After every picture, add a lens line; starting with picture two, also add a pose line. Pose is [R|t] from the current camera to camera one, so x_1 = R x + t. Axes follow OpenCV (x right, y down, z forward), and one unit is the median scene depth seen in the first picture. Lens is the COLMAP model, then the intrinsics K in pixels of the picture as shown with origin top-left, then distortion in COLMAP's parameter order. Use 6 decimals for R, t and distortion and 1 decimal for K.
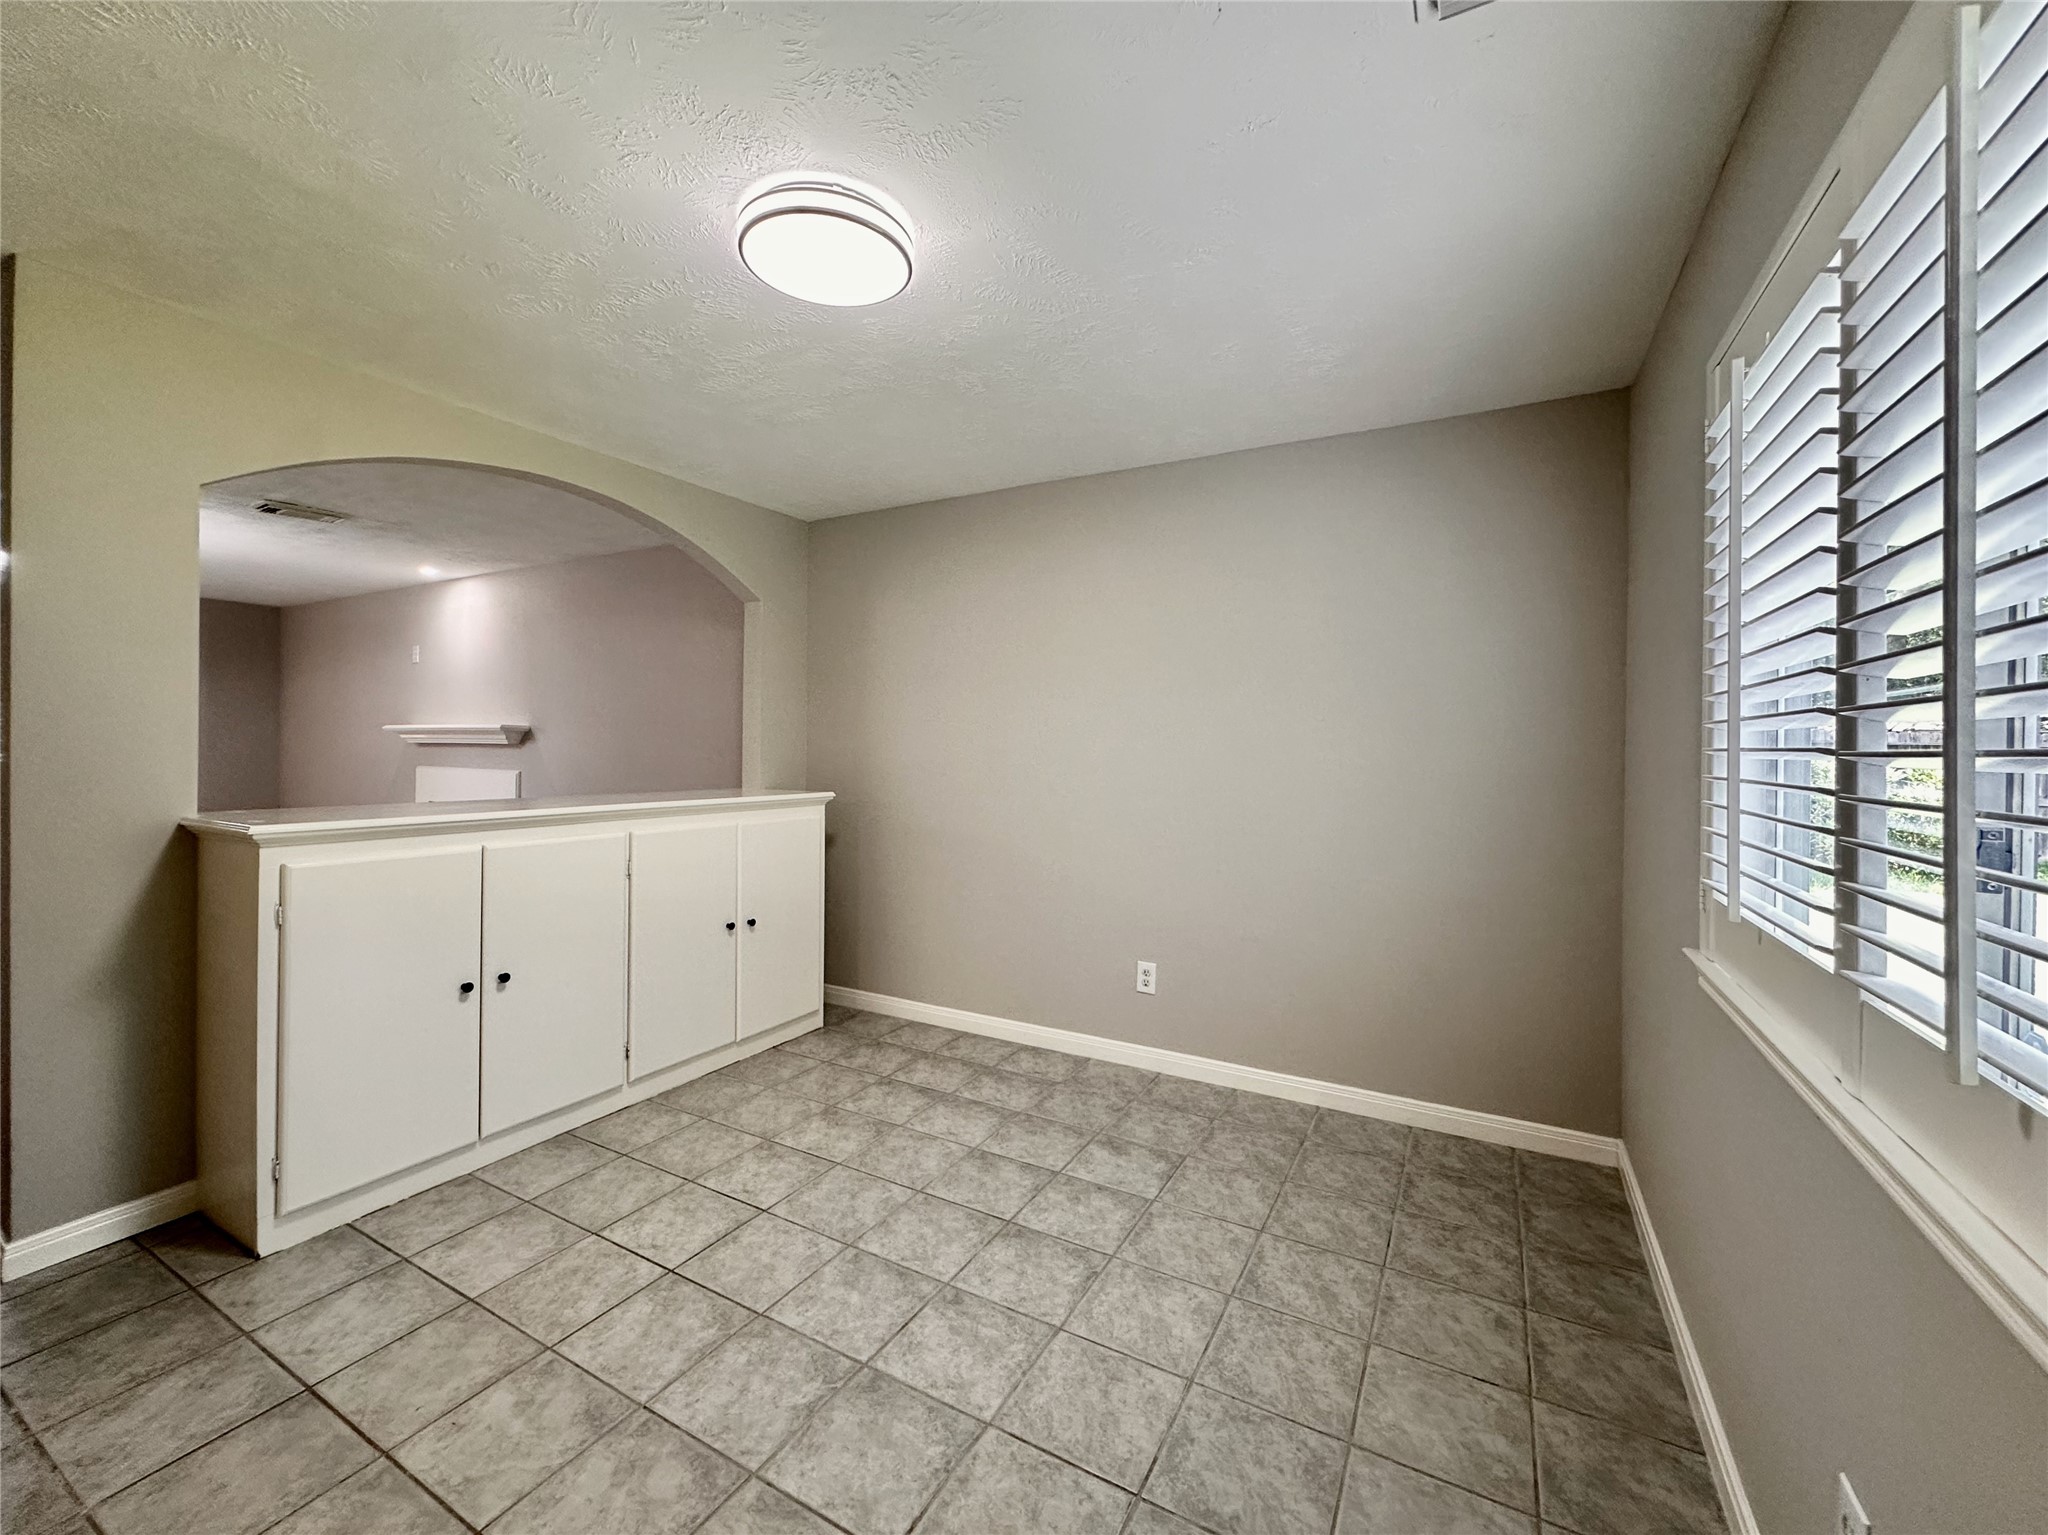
lens RADIAL K [[827.1, 0, 1024.4], [0, 827.1, 755.9], [0, 0, 1]] dist [-0.001760, 0.000179]
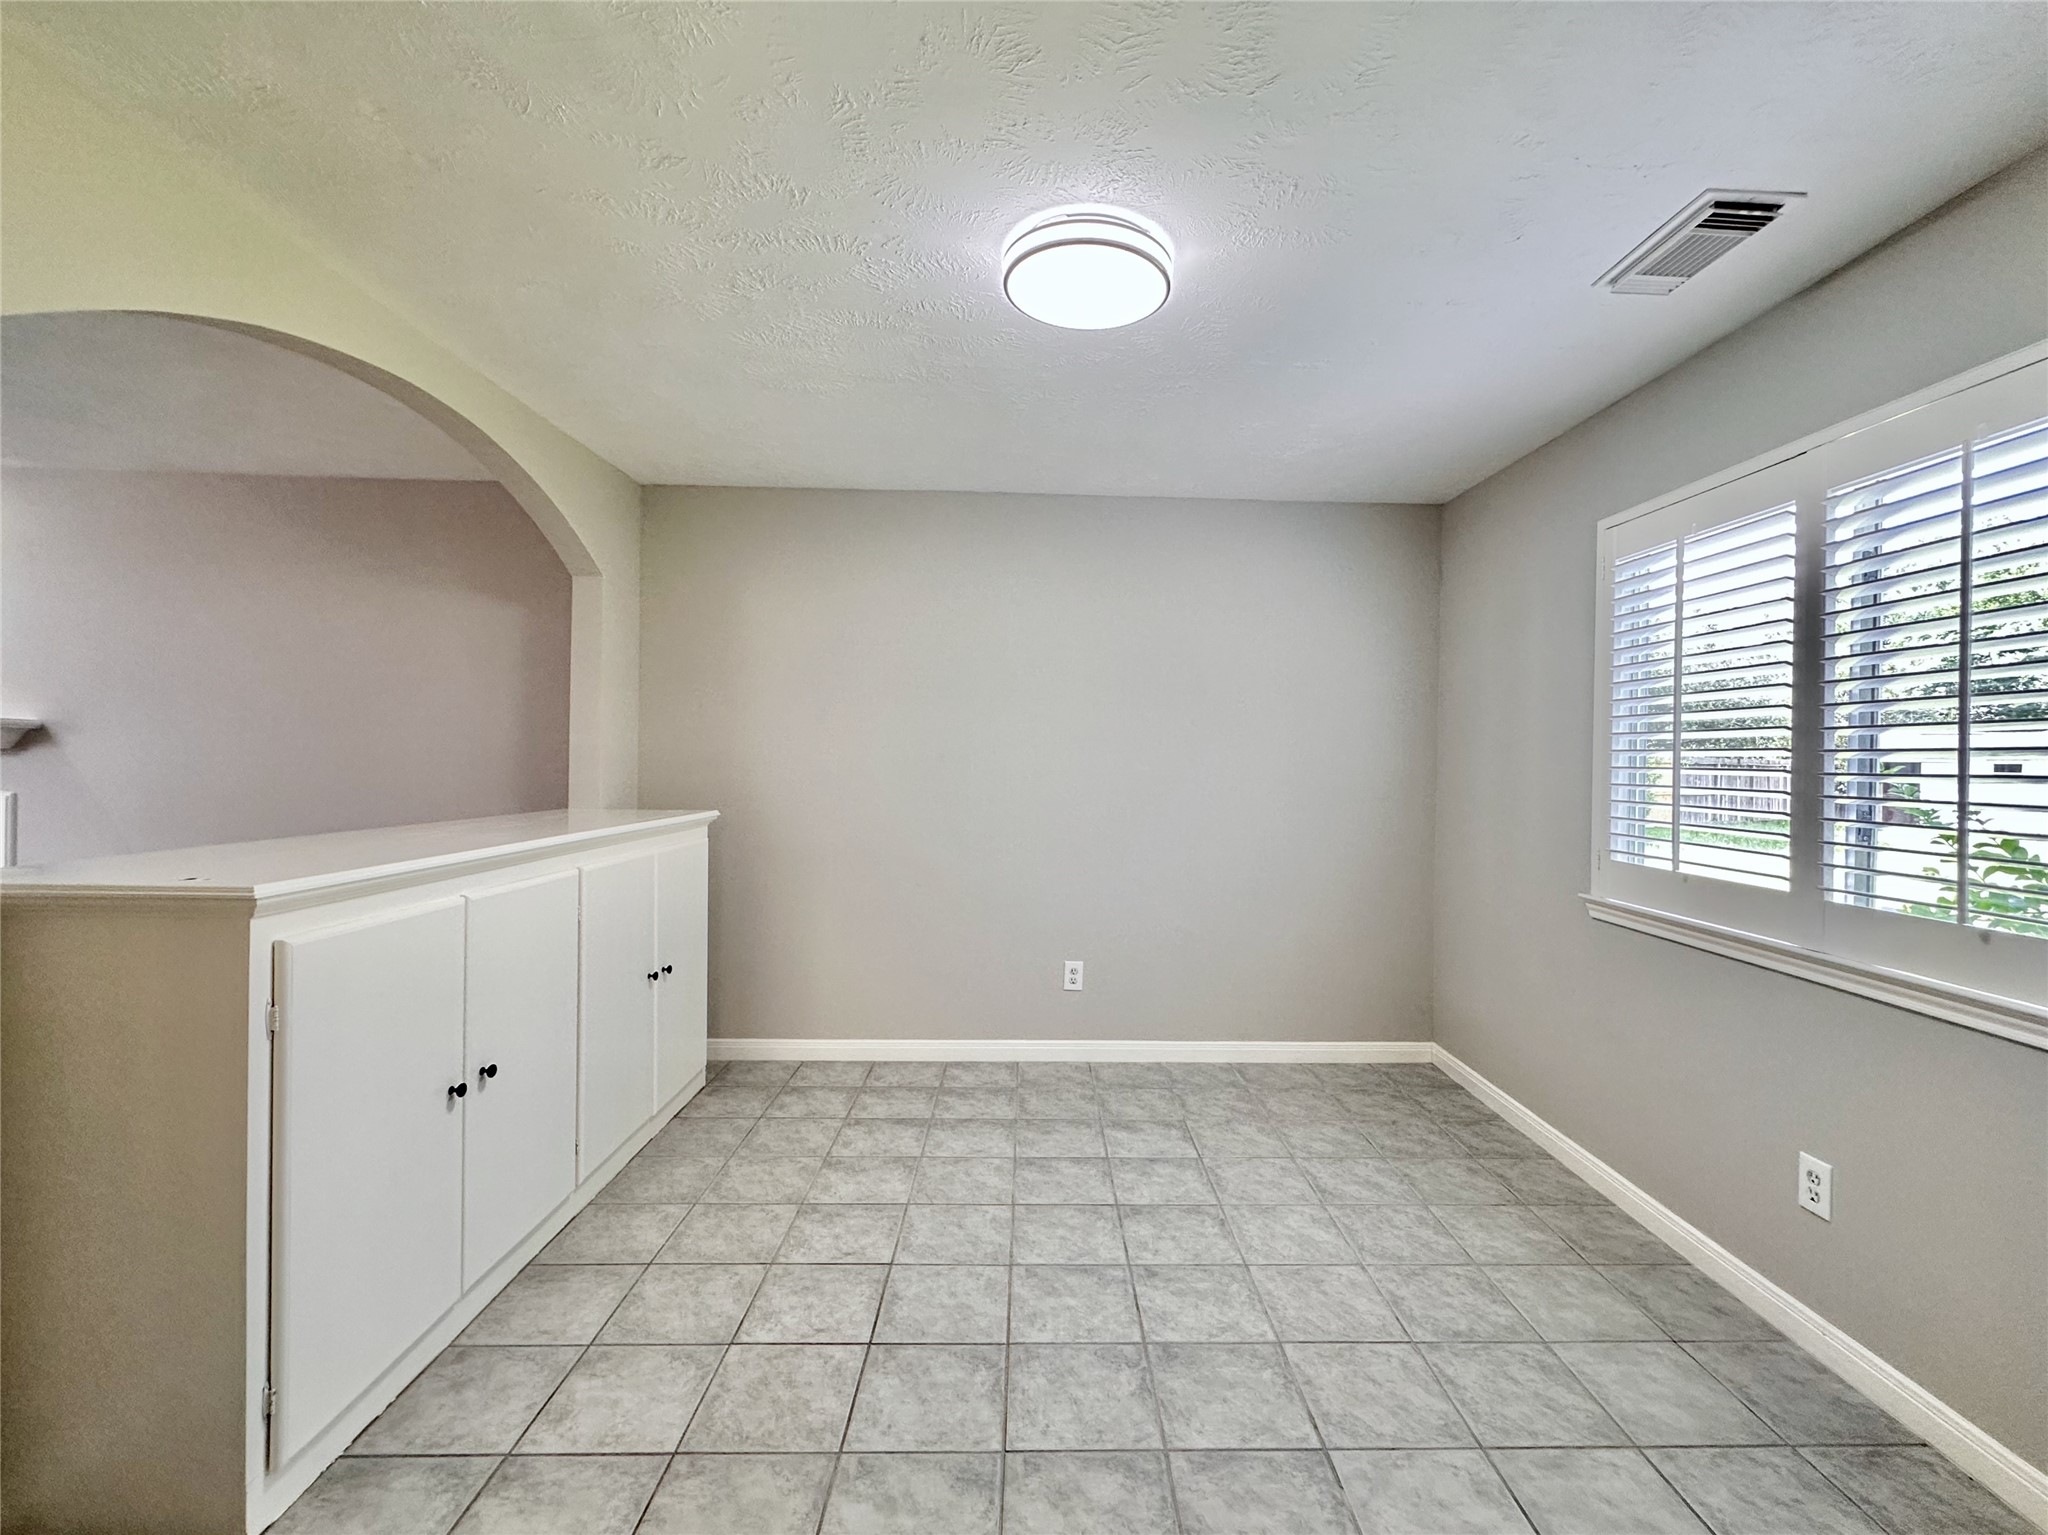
lens RADIAL K [[869.4, 0, 1057.6], [0, 869.4, 768.4], [0, 0, 1]] dist [-0.001716, 0.000723]
pose [[0.857217, -0.002921, 0.514947, -0.582575], [-0.001180, 0.999970, 0.007636, -0.010327], [-0.514954, -0.007154, 0.857188, 0.066854]]
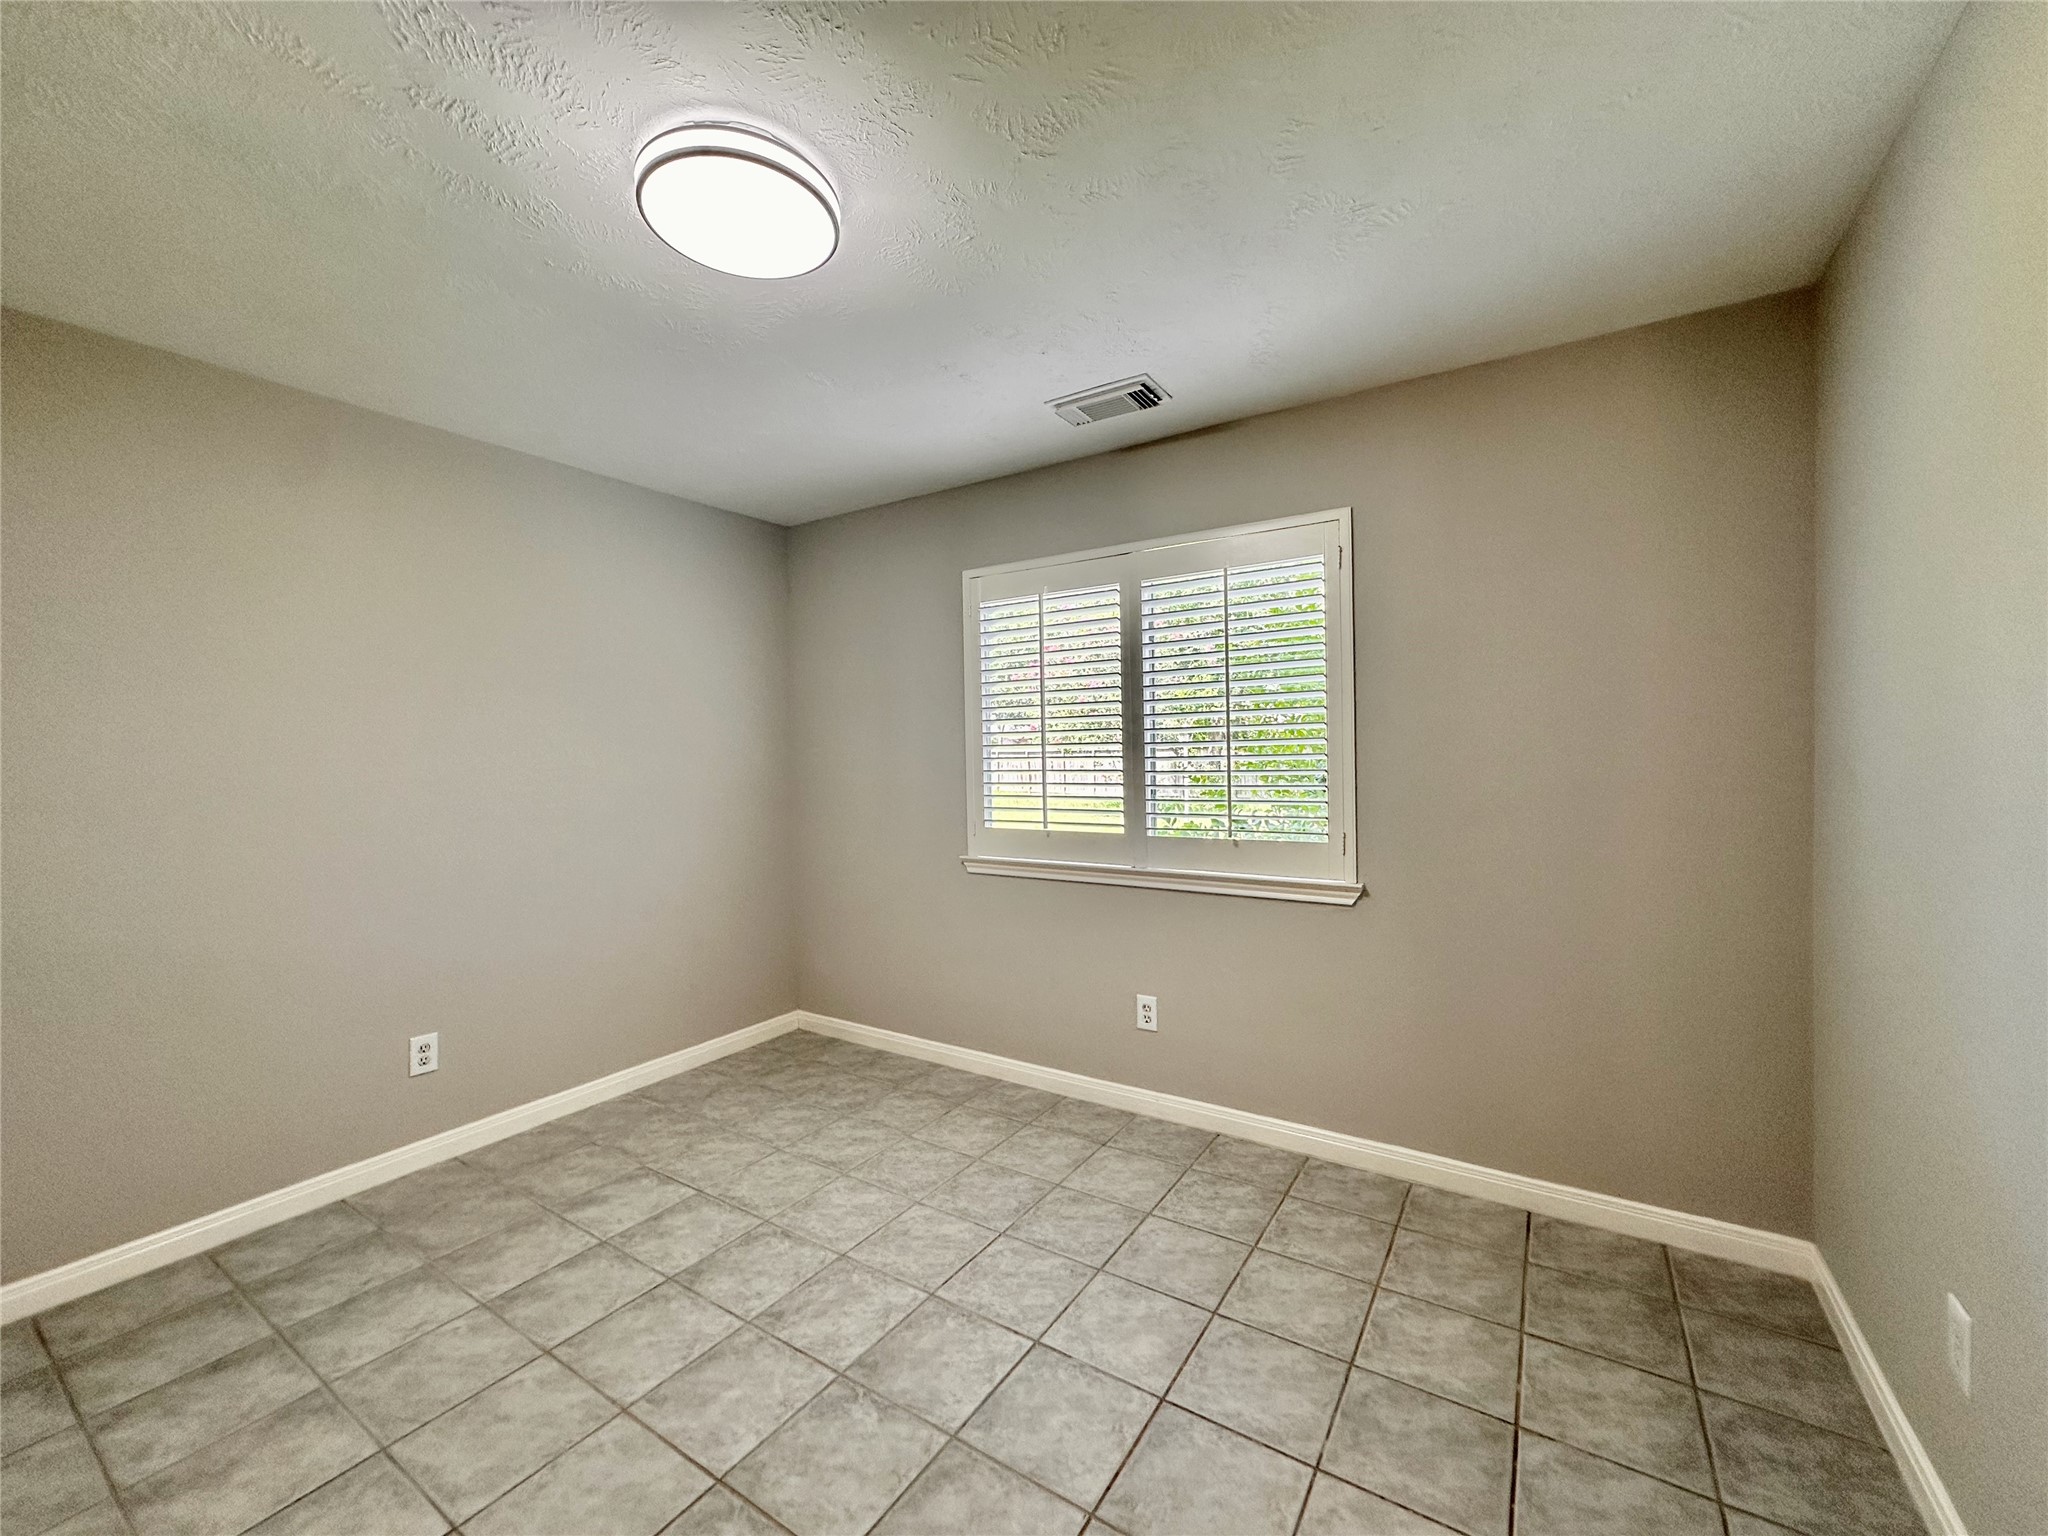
lens RADIAL K [[818.8, 0, 1011.7], [0, 818.8, 773.1], [0, 0, 1]] dist [-0.001971, 0.000561]
pose [[0.075765, -0.033477, 0.996564, -0.779718], [0.028680, 0.999096, 0.031381, -0.020565], [-0.996713, 0.026203, 0.076656, 0.466036]]
